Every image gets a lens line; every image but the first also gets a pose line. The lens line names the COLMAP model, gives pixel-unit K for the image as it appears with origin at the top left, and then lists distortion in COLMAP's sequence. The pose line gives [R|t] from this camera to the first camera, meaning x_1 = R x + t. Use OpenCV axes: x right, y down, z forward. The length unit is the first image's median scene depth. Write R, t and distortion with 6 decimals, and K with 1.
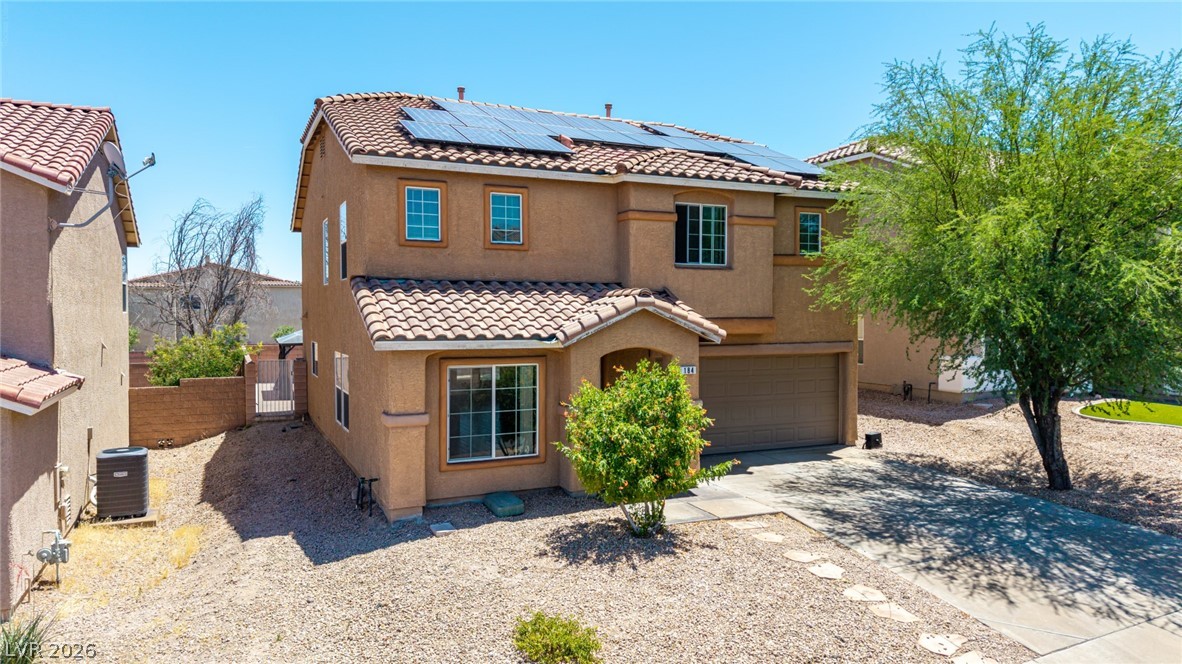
lens RADIAL K [[794.4, 0, 585.5], [0, 794.4, 330.2], [0, 0, 1]] dist [0.023578, -0.021901]
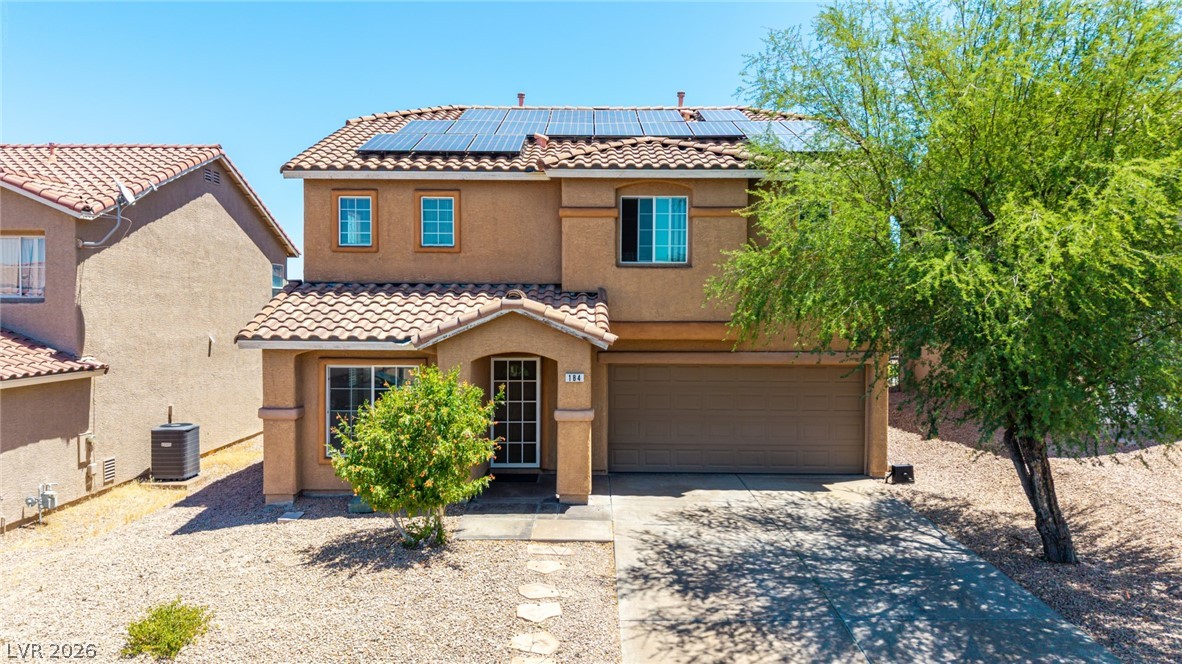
lens RADIAL K [[790.7, 0, 591.0], [0, 790.7, 332.0], [0, 0, 1]] dist [0.046021, -0.094551]
pose [[0.907613, 0.014934, -0.419541, 0.538393], [-0.014013, 0.999888, 0.005277, -0.008415], [0.419573, 0.001089, 0.907721, 0.172426]]
